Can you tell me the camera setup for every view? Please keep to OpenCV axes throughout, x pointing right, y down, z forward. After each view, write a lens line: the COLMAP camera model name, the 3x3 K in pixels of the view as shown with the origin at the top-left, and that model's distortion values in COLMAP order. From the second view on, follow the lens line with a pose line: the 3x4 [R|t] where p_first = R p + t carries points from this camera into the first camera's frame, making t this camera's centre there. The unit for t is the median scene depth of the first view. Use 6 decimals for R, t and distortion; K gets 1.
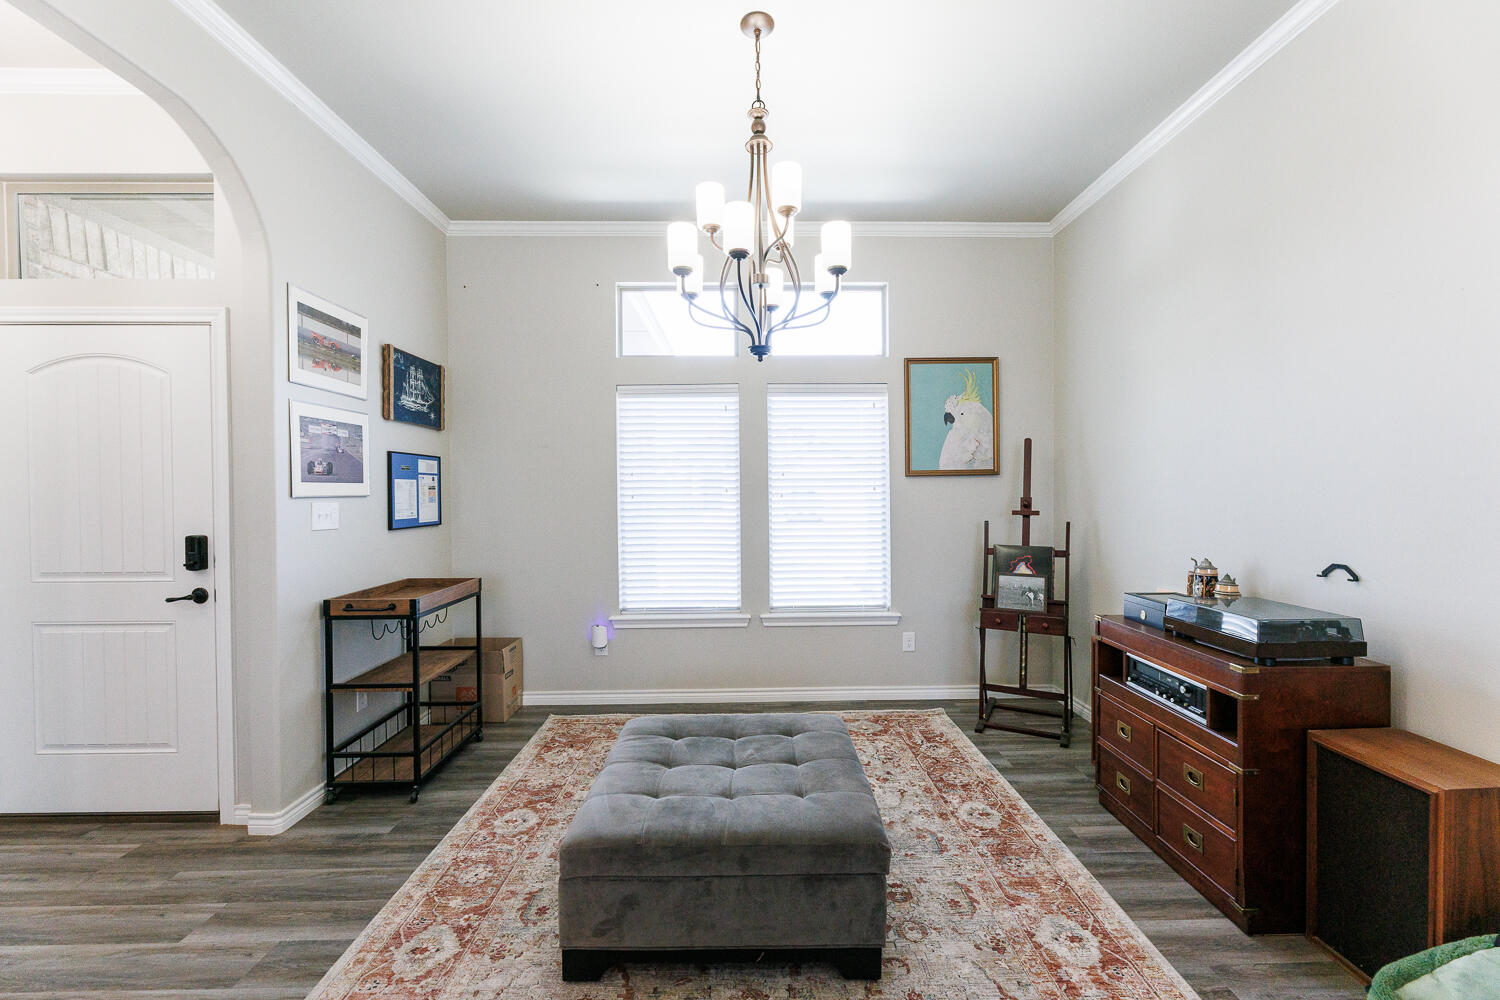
lens RADIAL K [[610.3, 0, 750.6], [0, 610.3, 494.4], [0, 0, 1]] dist [-0.001494, 0.000424]
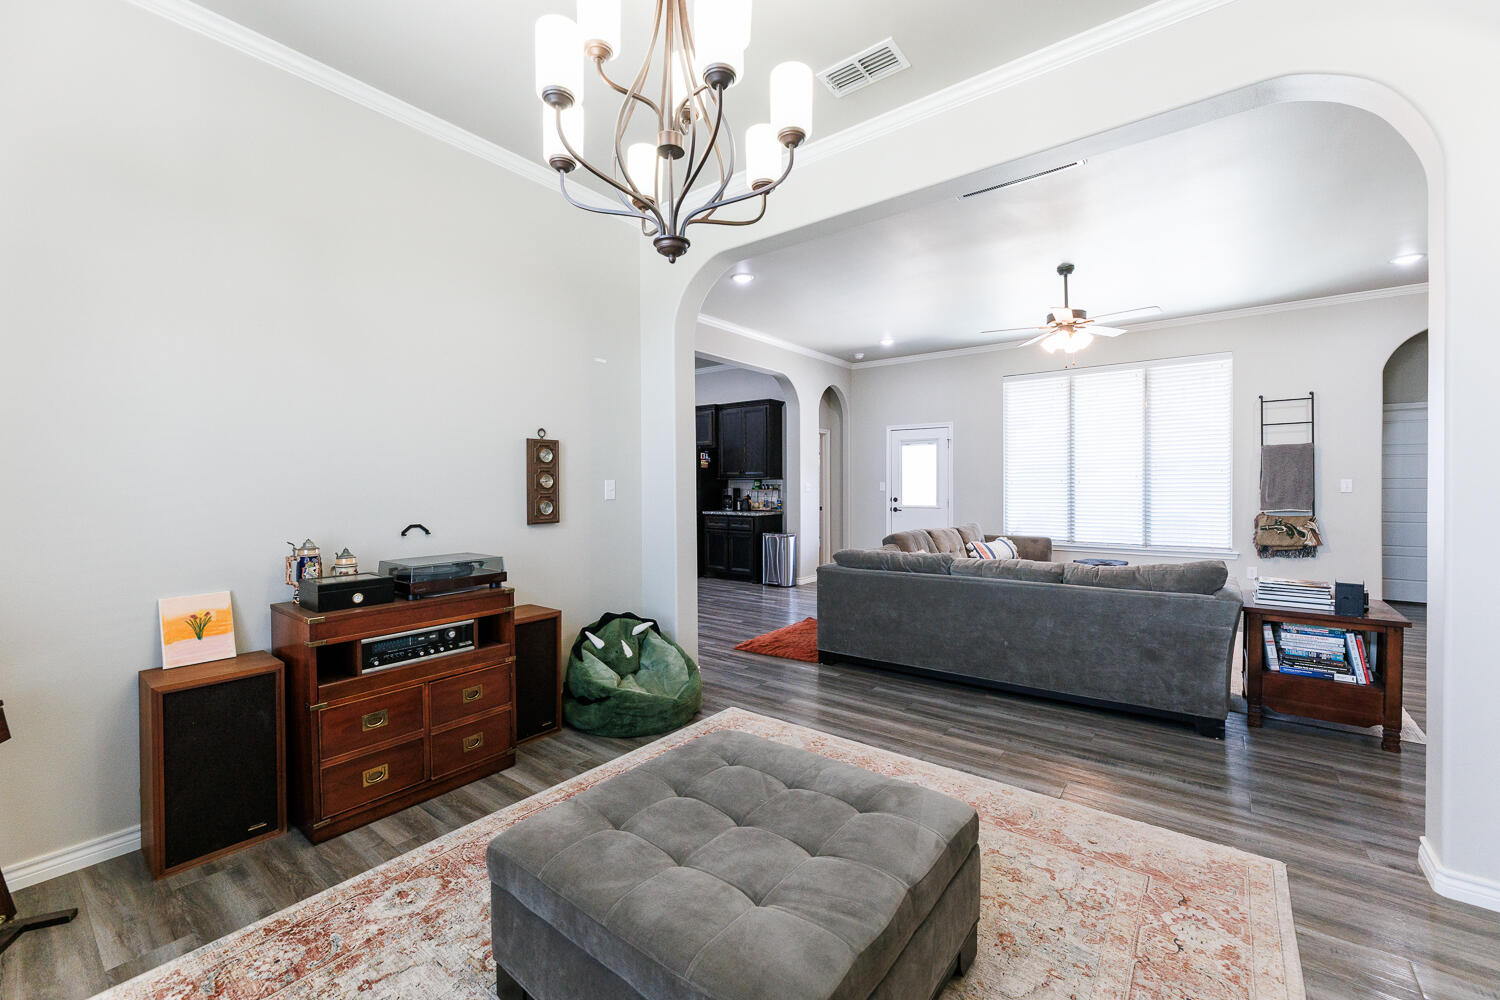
lens RADIAL K [[610.3, 0, 749.1], [0, 610.3, 492.3], [0, 0, 1]] dist [-0.001494, 0.000424]
pose [[-0.785921, 0.001479, 0.618325, -0.390182], [0.012996, 0.999816, 0.014127, 0.022752], [-0.618190, 0.019138, -0.785795, 1.230558]]
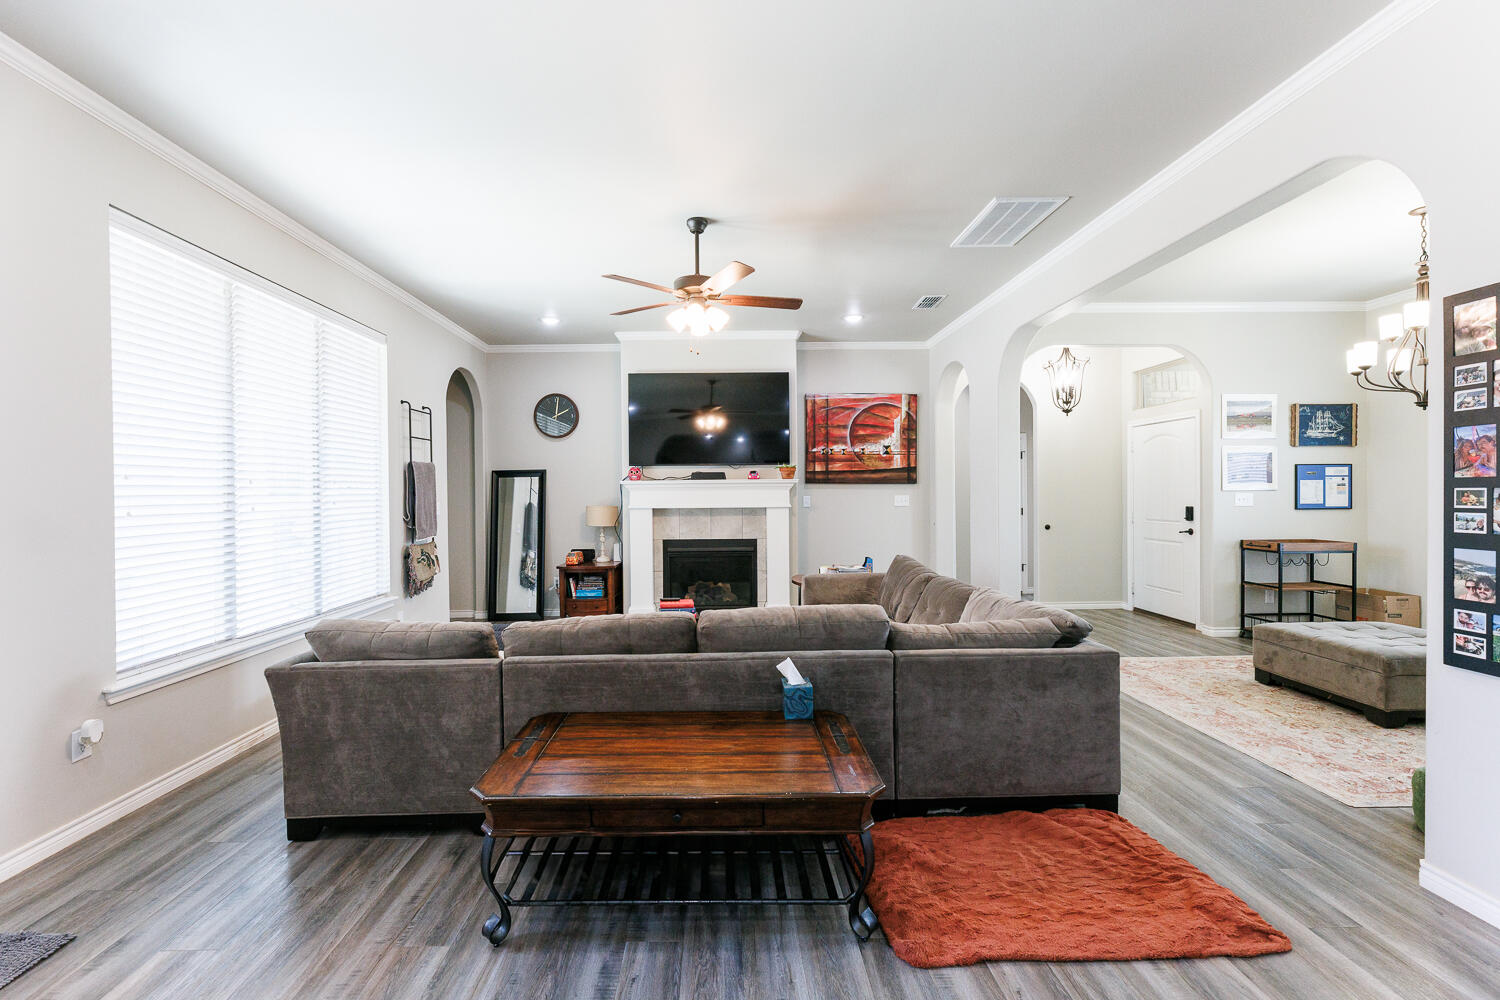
lens RADIAL K [[610.3, 0, 748.9], [0, 610.3, 496.6], [0, 0, 1]] dist [-0.001494, 0.000424]
pose [[0.013125, 0.011736, -0.999845, 1.383693], [0.003123, 0.999926, 0.011778, -0.004660], [0.999909, -0.003277, 0.013087, -0.722399]]
